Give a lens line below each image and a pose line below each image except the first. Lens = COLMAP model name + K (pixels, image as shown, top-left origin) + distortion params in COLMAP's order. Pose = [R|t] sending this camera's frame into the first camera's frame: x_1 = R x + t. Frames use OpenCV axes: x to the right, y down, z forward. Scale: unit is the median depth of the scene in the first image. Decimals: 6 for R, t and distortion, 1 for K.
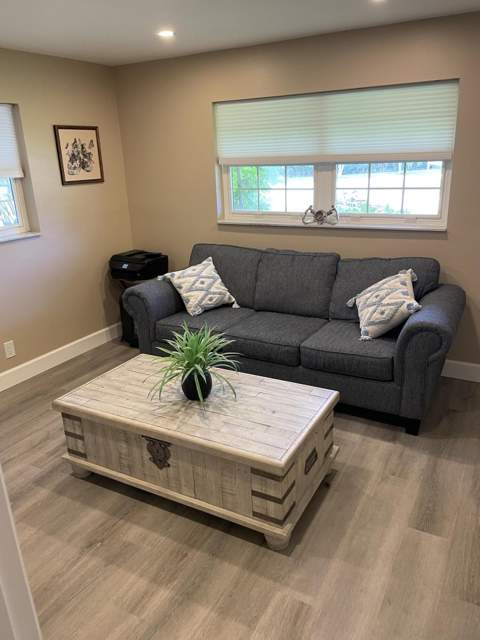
lens RADIAL K [[482.5, 0, 240.0], [0, 482.5, 320.0], [0, 0, 1]] dist [0.075035, -0.112150]
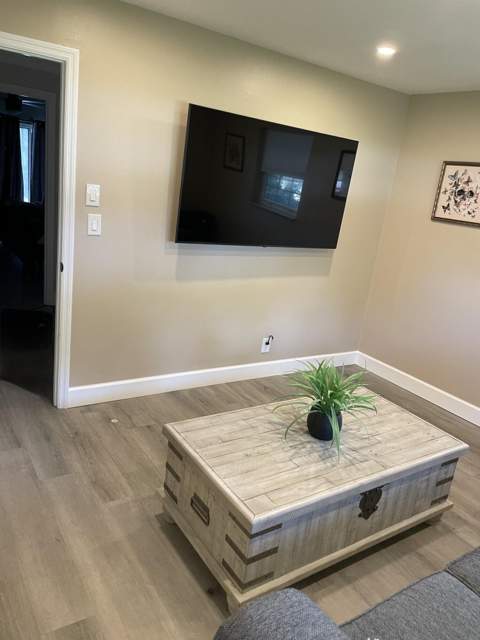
lens RADIAL K [[482.5, 0, 240.0], [0, 482.5, 320.0], [0, 0, 1]] dist [0.075035, -0.112150]
pose [[-0.457099, 0.206551, -0.865100, 0.866180], [-0.406315, 0.816738, 0.409692, -0.397708], [0.791182, 0.538773, -0.289405, 1.230587]]
